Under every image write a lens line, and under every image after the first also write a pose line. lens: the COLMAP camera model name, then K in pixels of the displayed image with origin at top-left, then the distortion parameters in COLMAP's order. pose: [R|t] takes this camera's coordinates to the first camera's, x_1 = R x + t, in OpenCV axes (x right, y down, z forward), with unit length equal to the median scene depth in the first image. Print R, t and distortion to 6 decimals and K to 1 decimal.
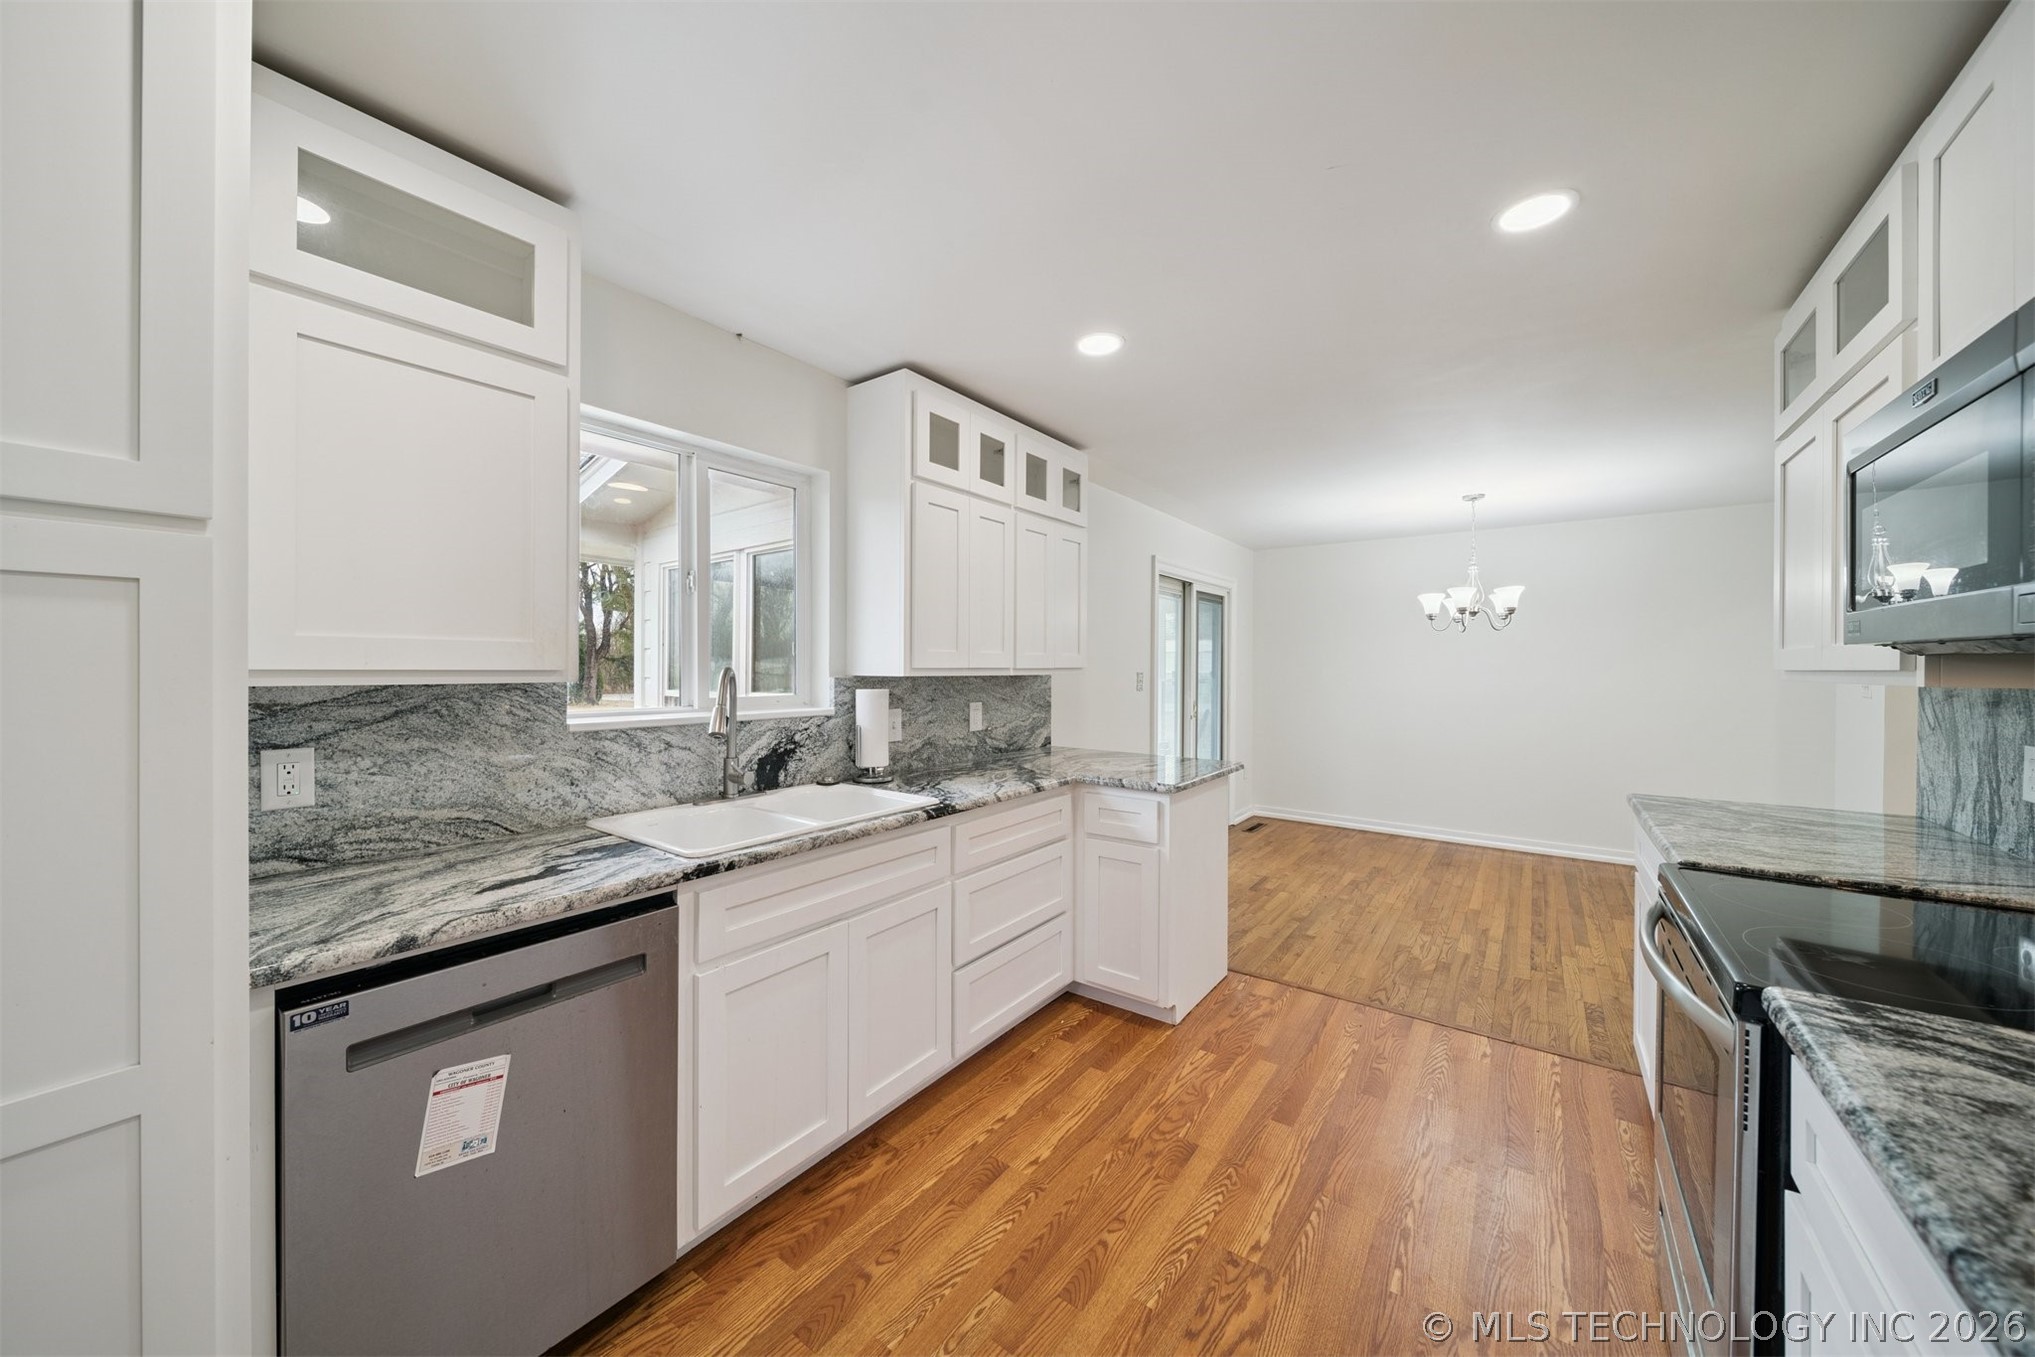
lens RADIAL K [[718.0, 0, 997.7], [0, 718.0, 668.6], [0, 0, 1]] dist [0.001013, -0.001958]
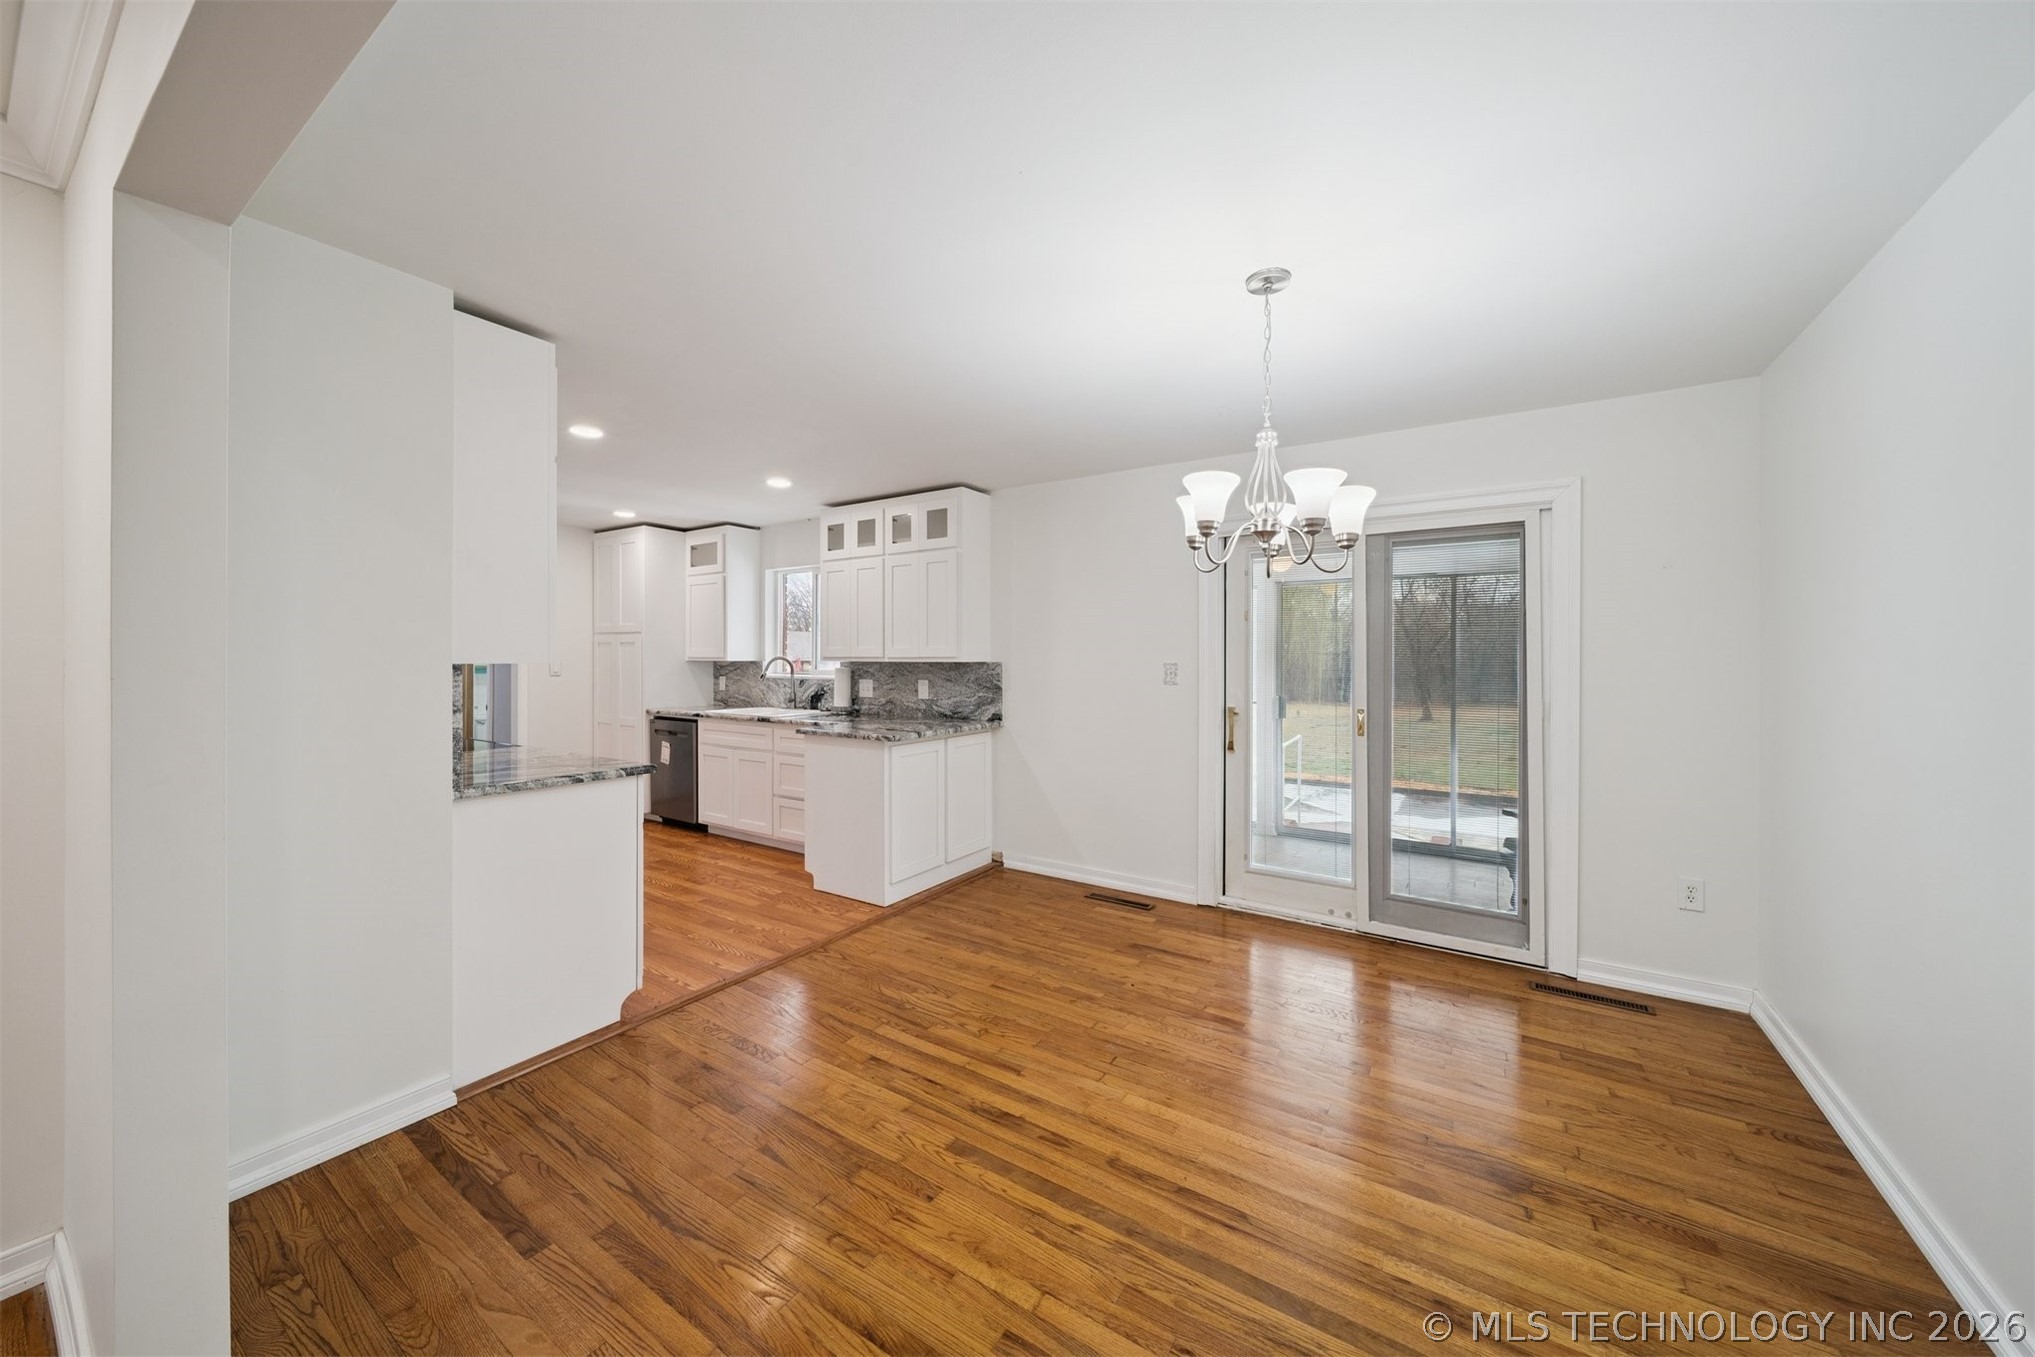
lens RADIAL K [[718.0, 0, 1007.5], [0, 718.0, 665.9], [0, 0, 1]] dist [0.001013, -0.001958]
pose [[0.059106, 0.005081, -0.998239, 2.071850], [-0.008489, 0.999953, 0.004587, 0.011781], [0.998216, 0.008203, 0.059147, 1.514263]]
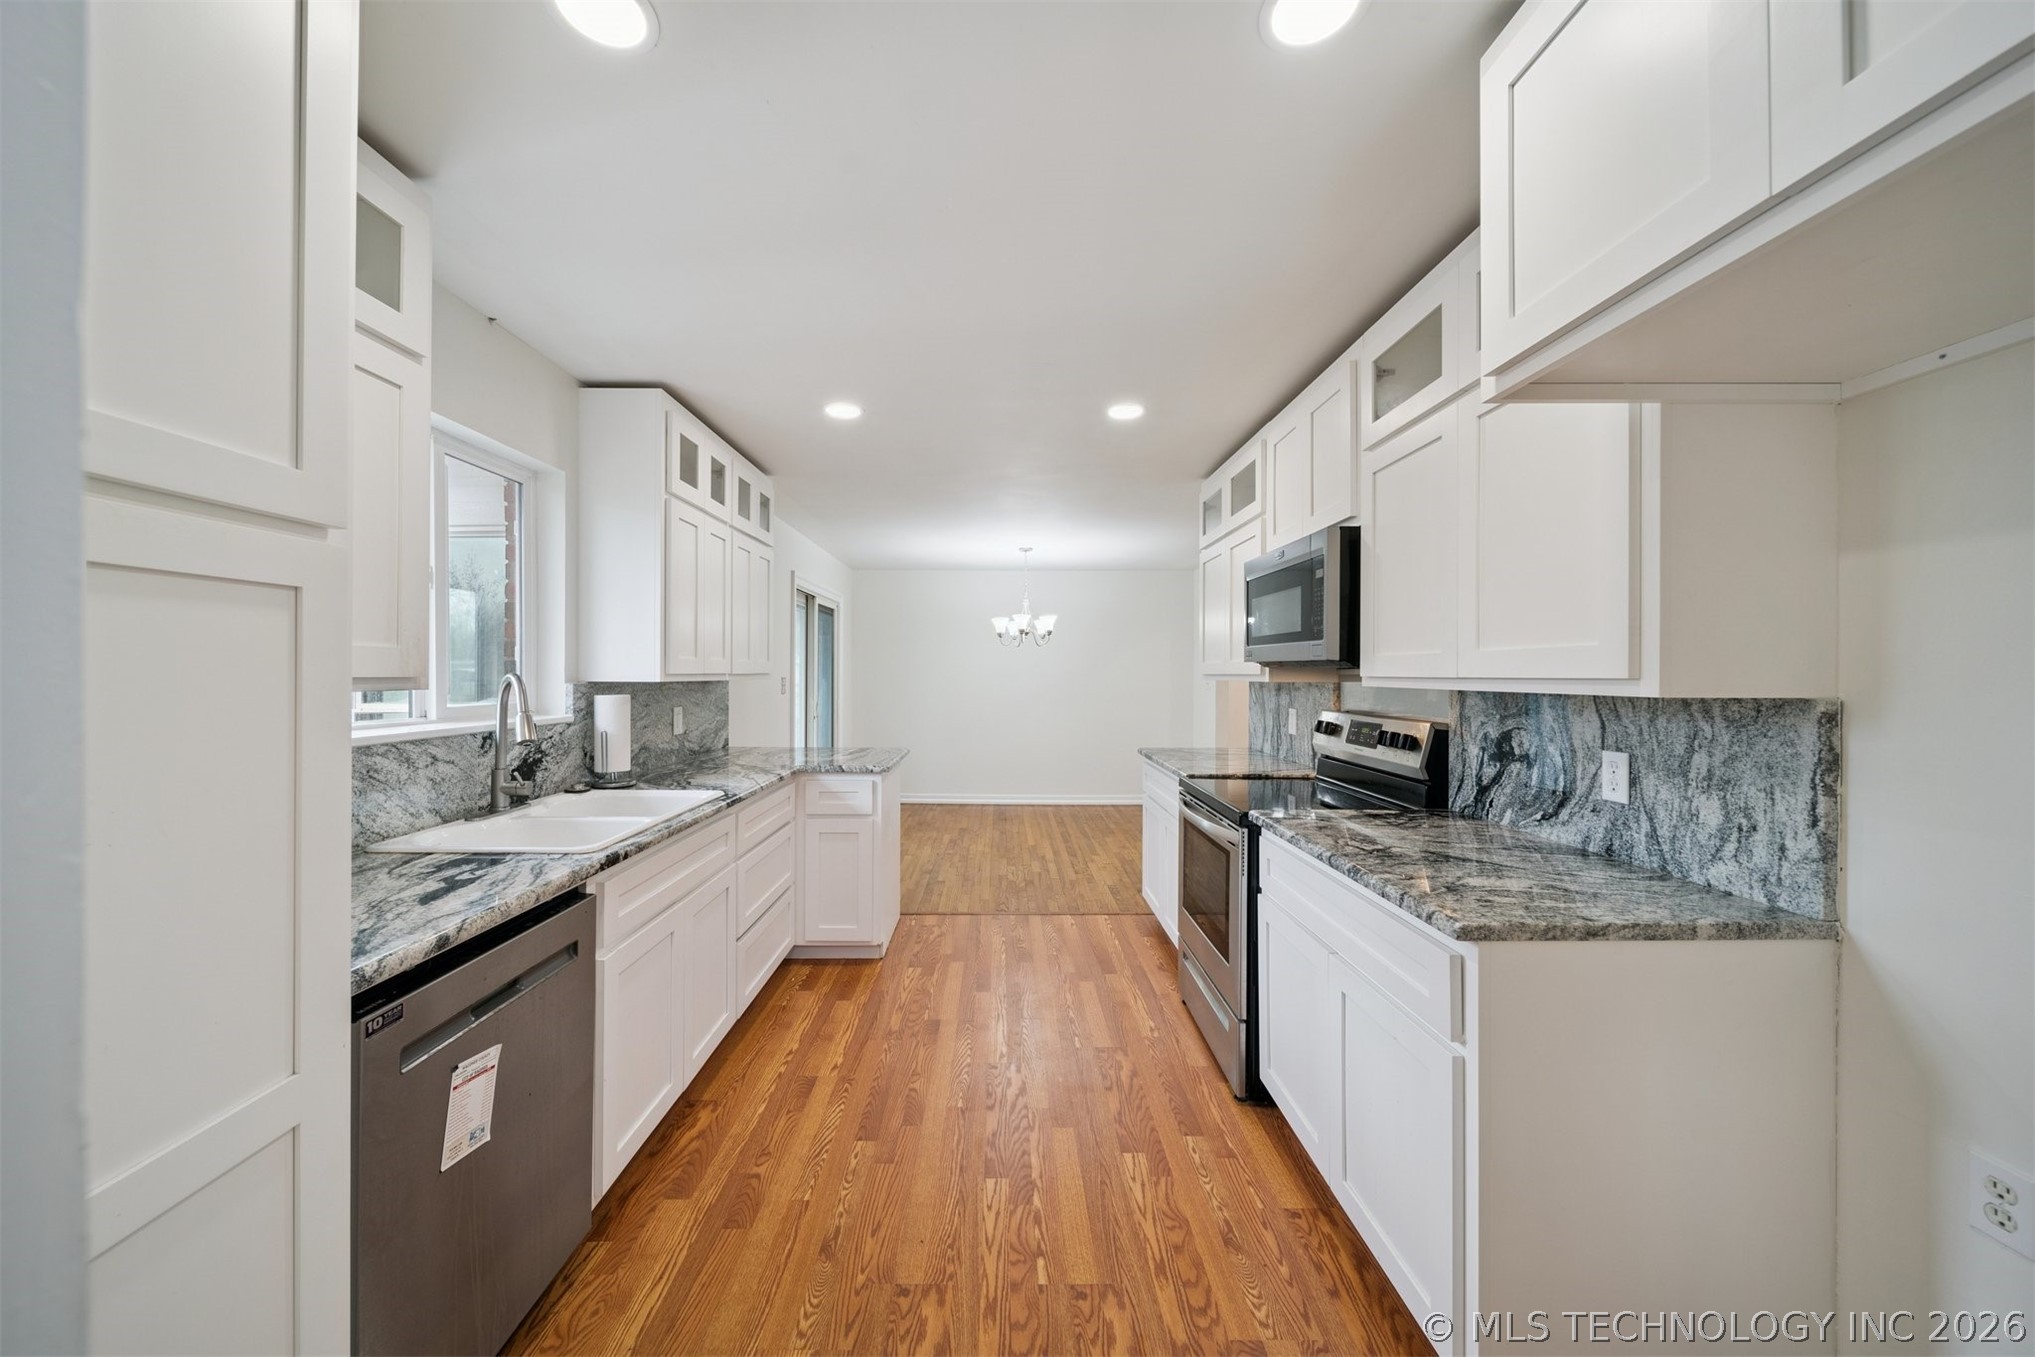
lens RADIAL K [[718.0, 0, 1008.7], [0, 718.0, 671.4], [0, 0, 1]] dist [0.001013, -0.001958]
pose [[0.794059, 0.000334, 0.607840, -0.390927], [0.001434, 0.999996, -0.002423, -0.001368], [-0.607839, 0.002796, 0.794056, -0.152526]]
